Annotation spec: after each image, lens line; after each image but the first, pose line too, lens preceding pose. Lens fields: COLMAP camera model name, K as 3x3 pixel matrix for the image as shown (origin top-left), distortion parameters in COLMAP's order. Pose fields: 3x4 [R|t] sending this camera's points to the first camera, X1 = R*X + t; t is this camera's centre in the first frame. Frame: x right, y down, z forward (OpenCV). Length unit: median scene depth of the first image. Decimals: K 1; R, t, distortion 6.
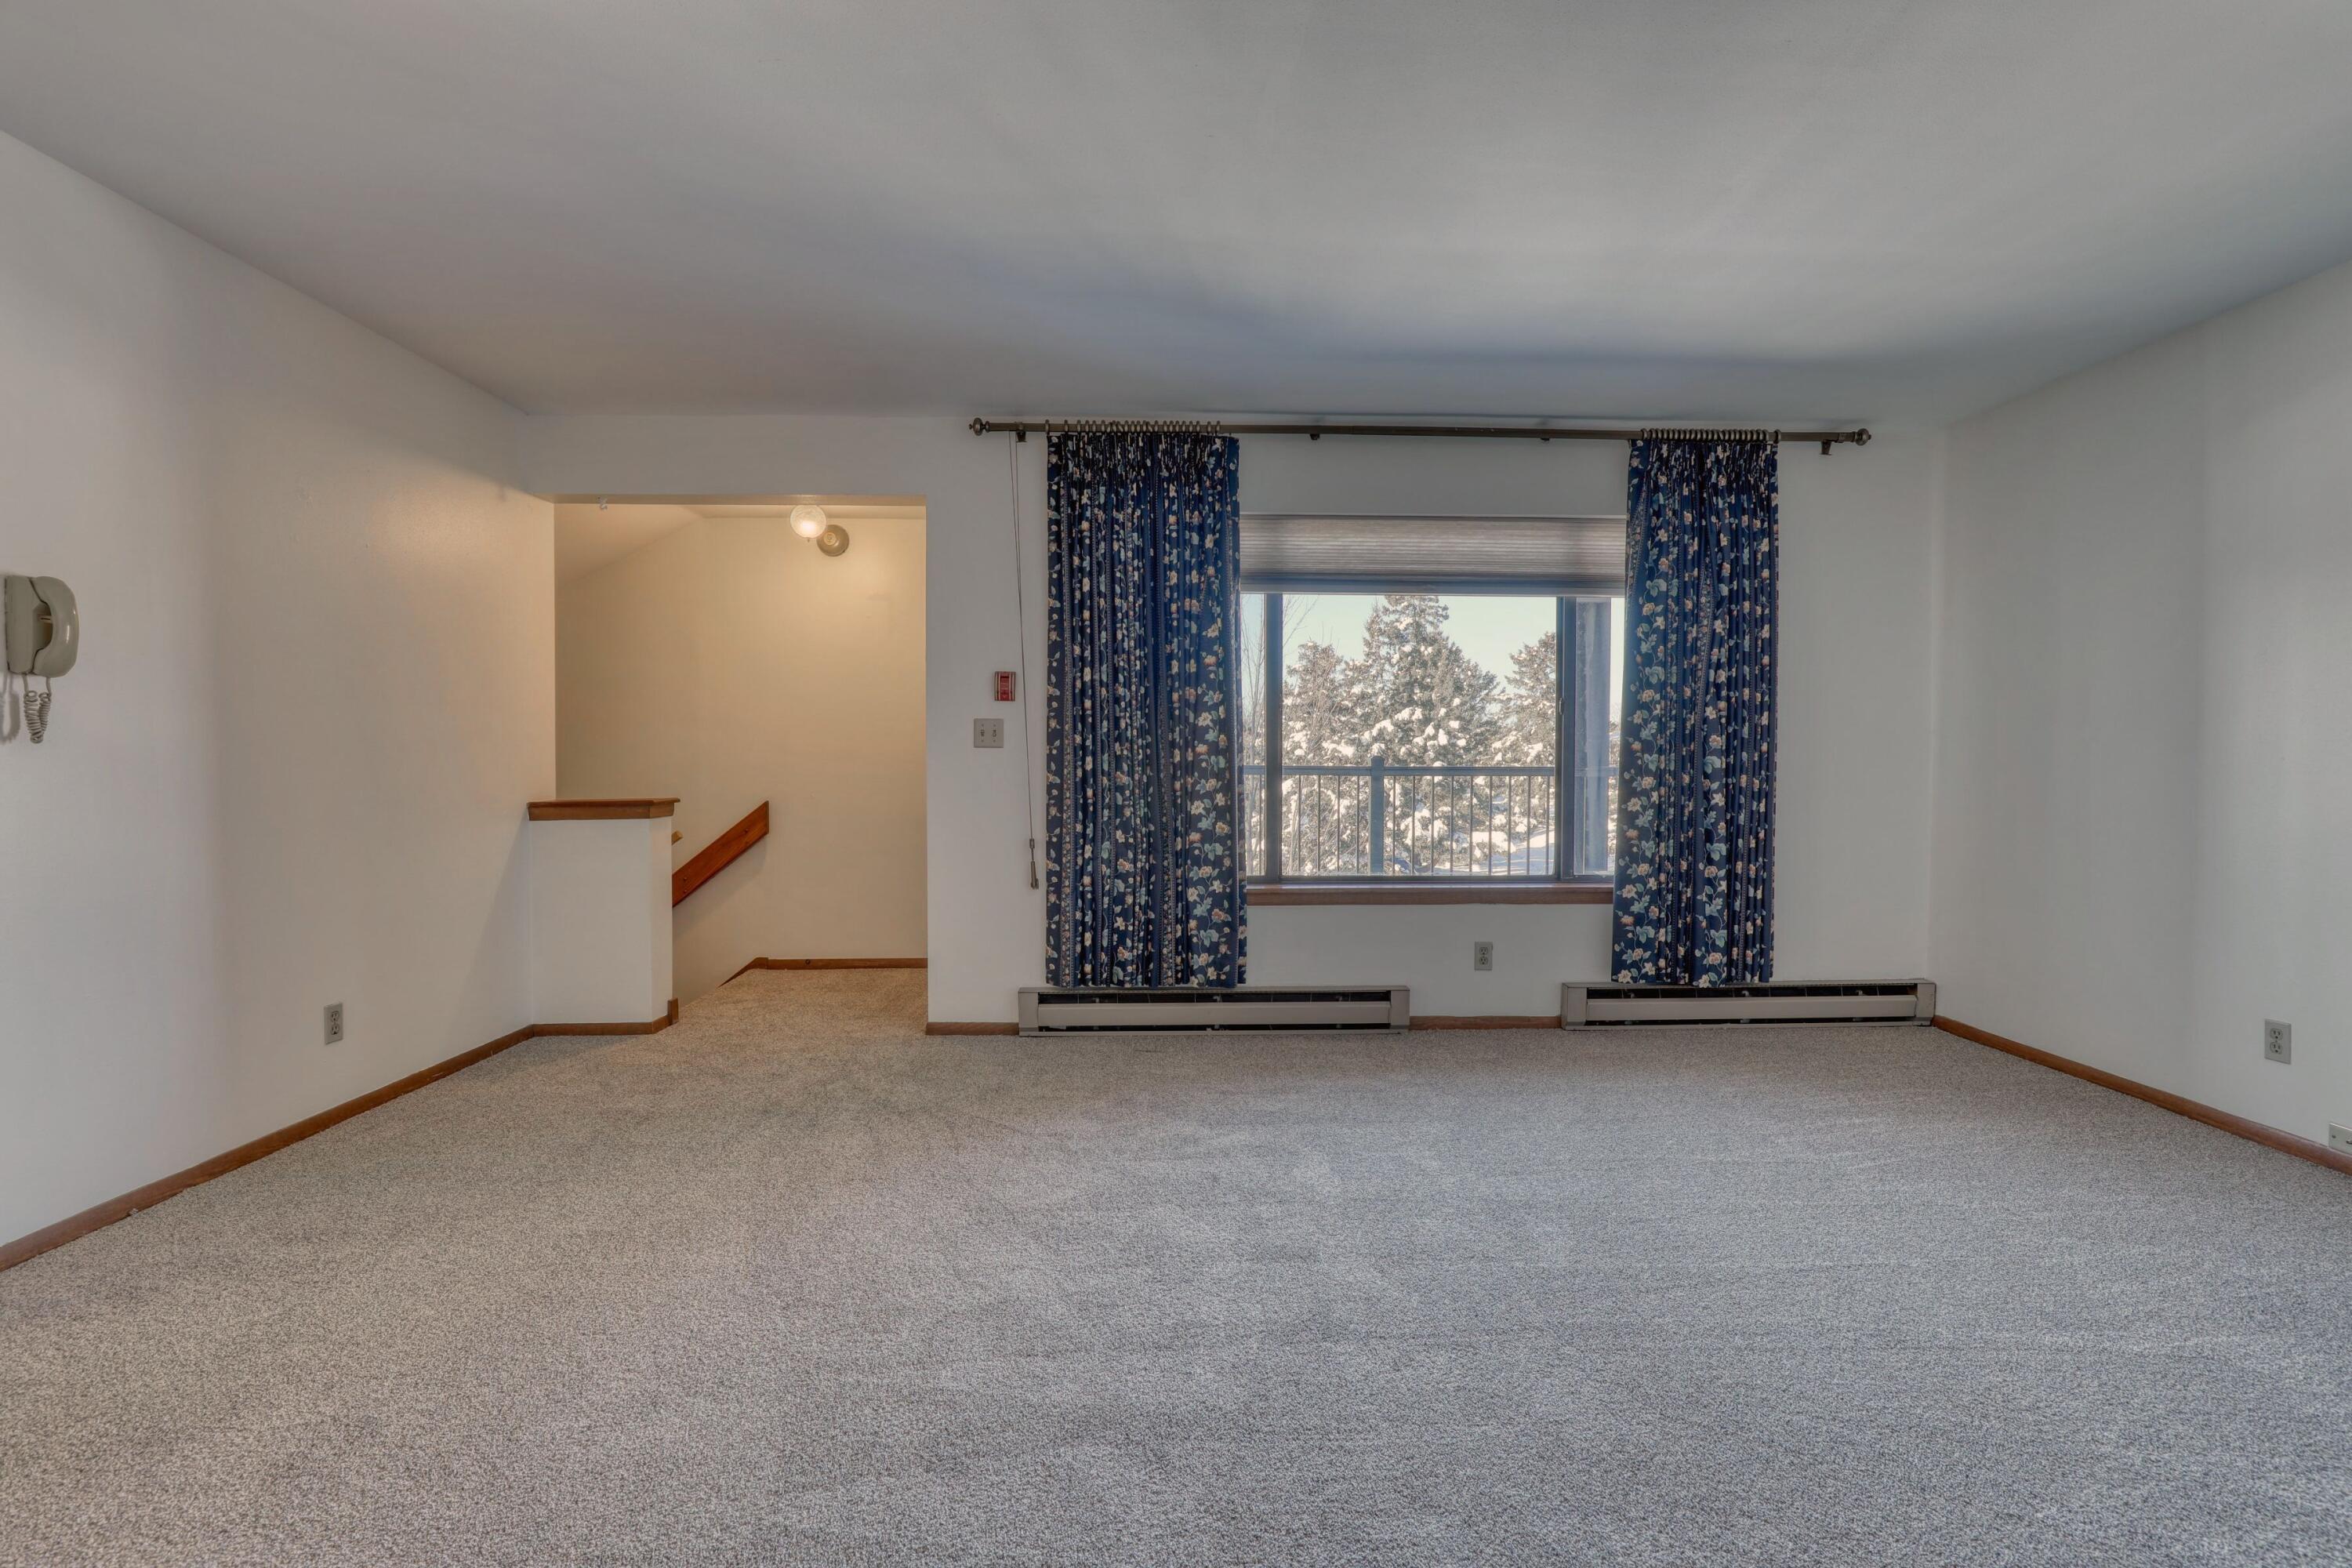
lens RADIAL K [[1114.0, 0, 1166.7], [0, 1114.0, 783.5], [0, 0, 1]] dist [-0.021643, 0.001162]
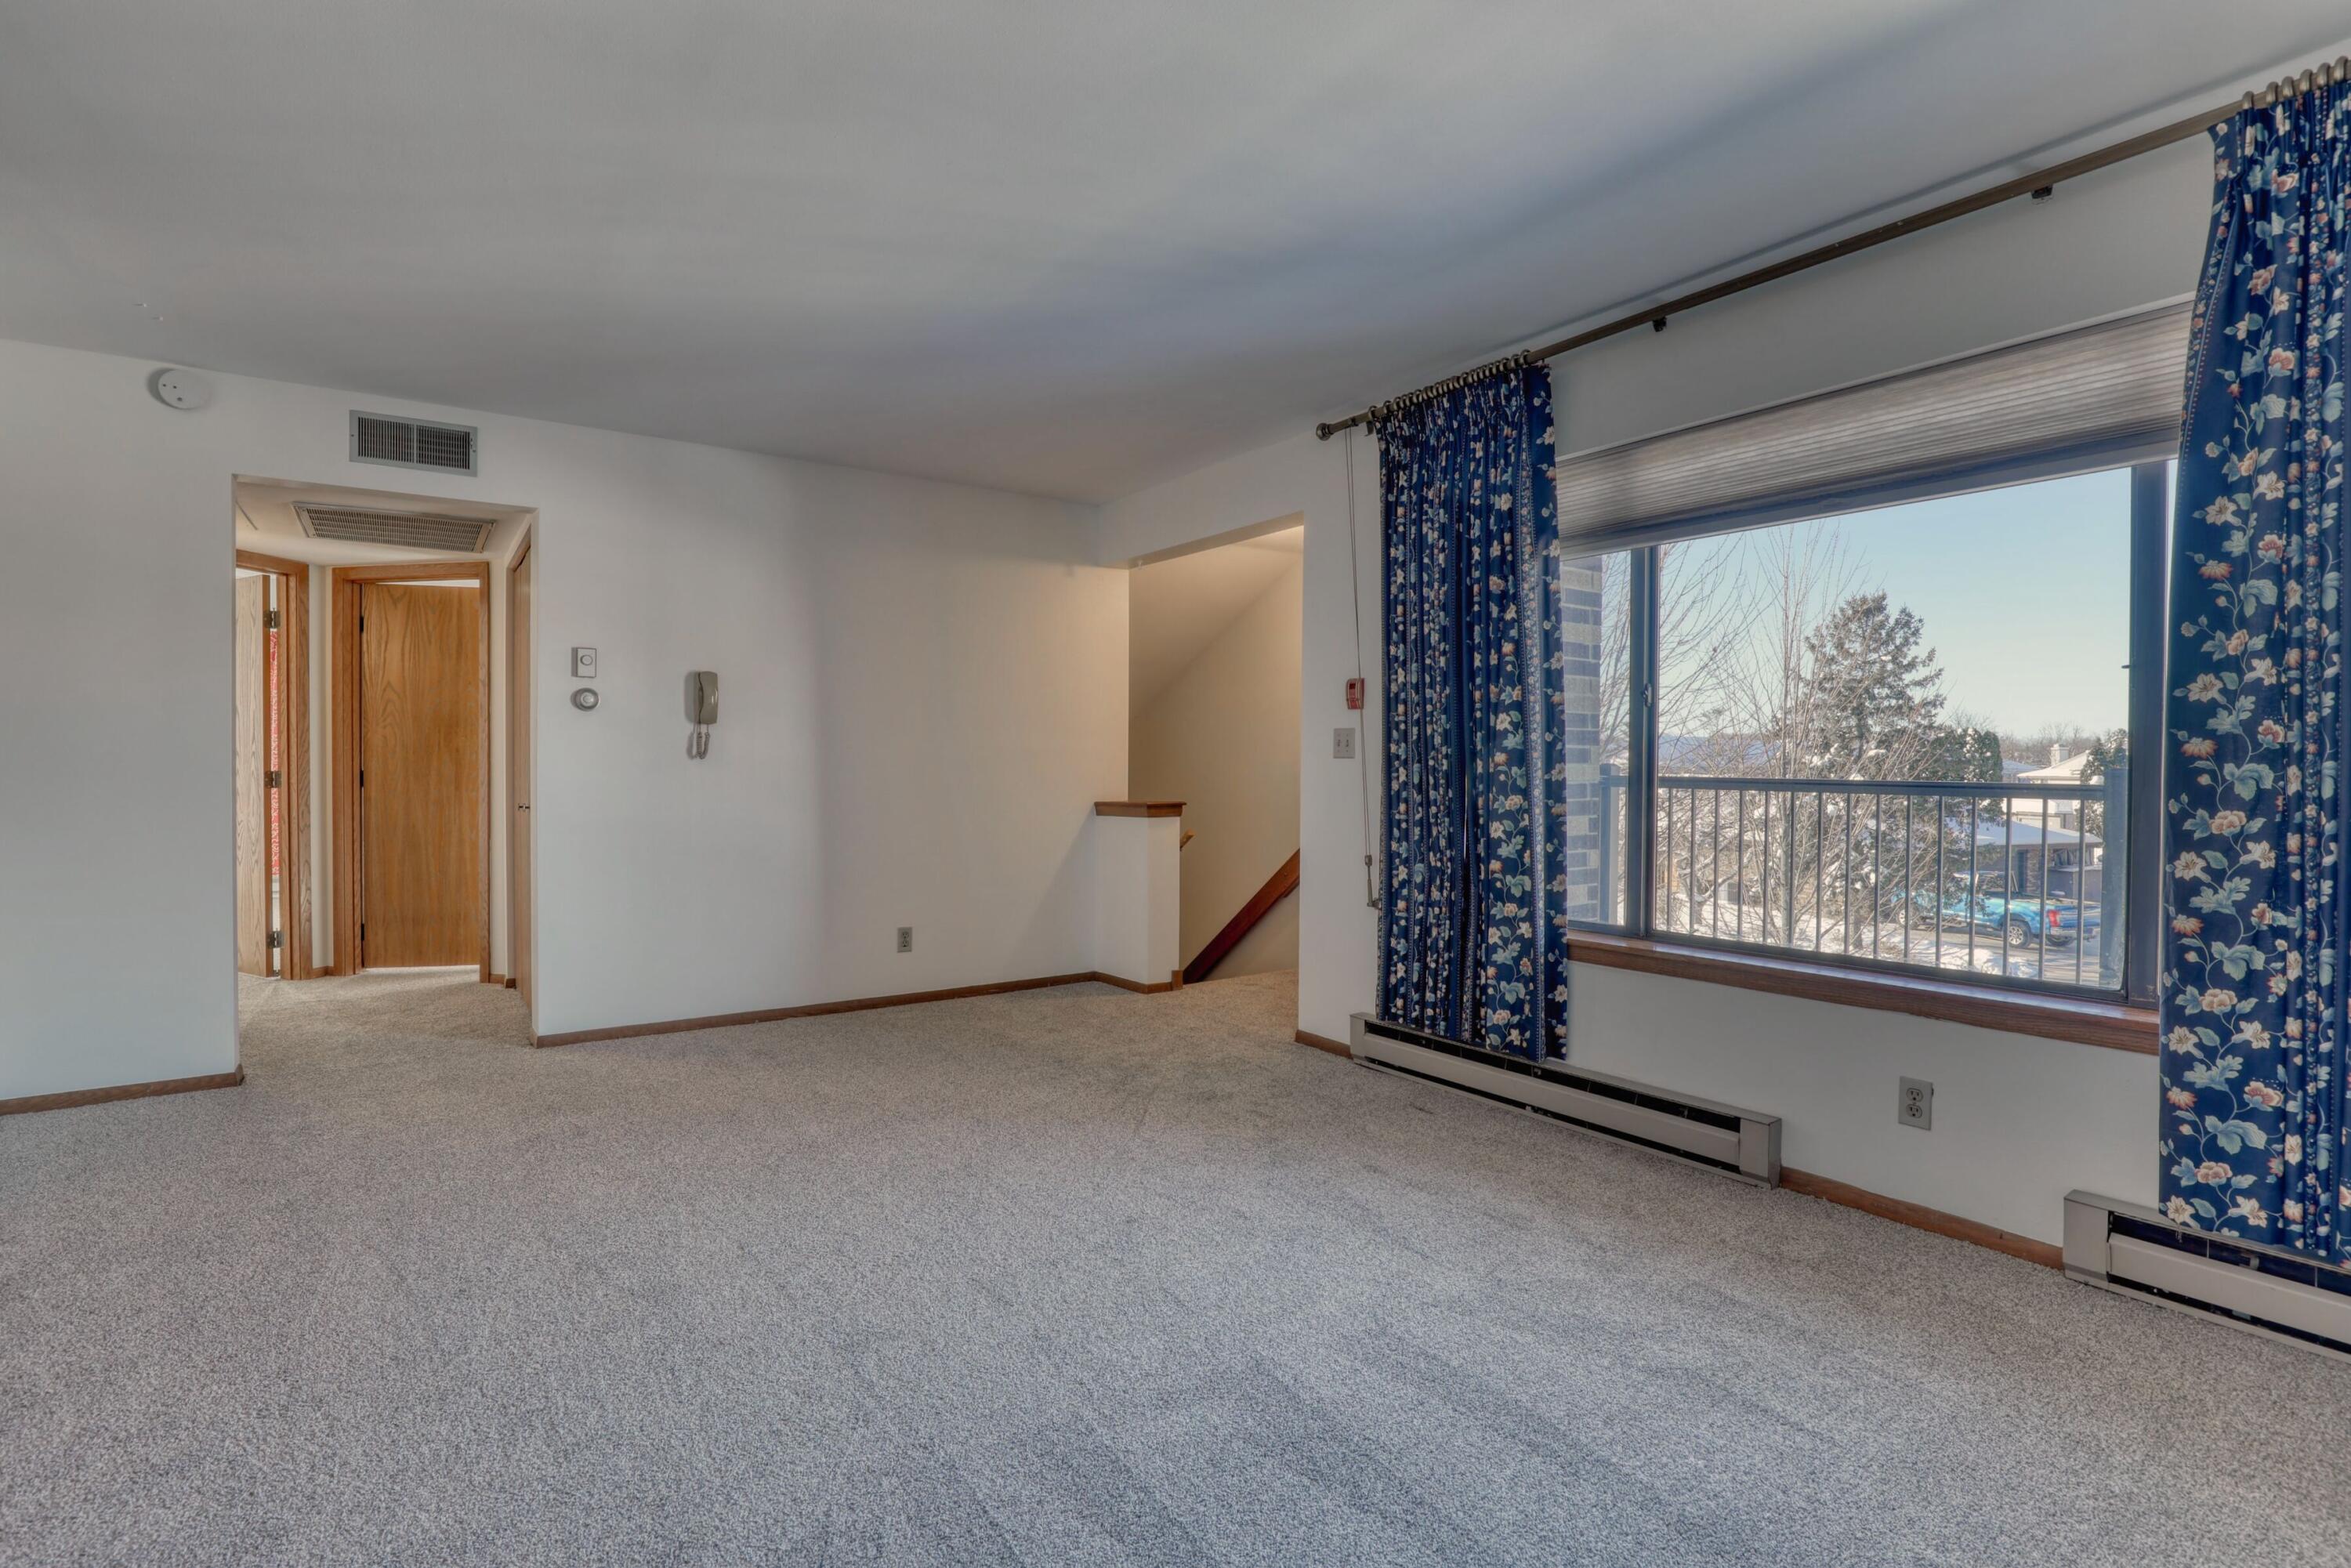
lens RADIAL K [[1113.5, 0, 1166.2], [0, 1113.5, 783.5], [0, 0, 1]] dist [-0.021643, 0.001162]
pose [[0.543016, 0.013289, -0.839617, 0.578476], [-0.019805, 0.999799, 0.003015, -0.010181], [0.839489, 0.014991, 0.543170, 0.351595]]
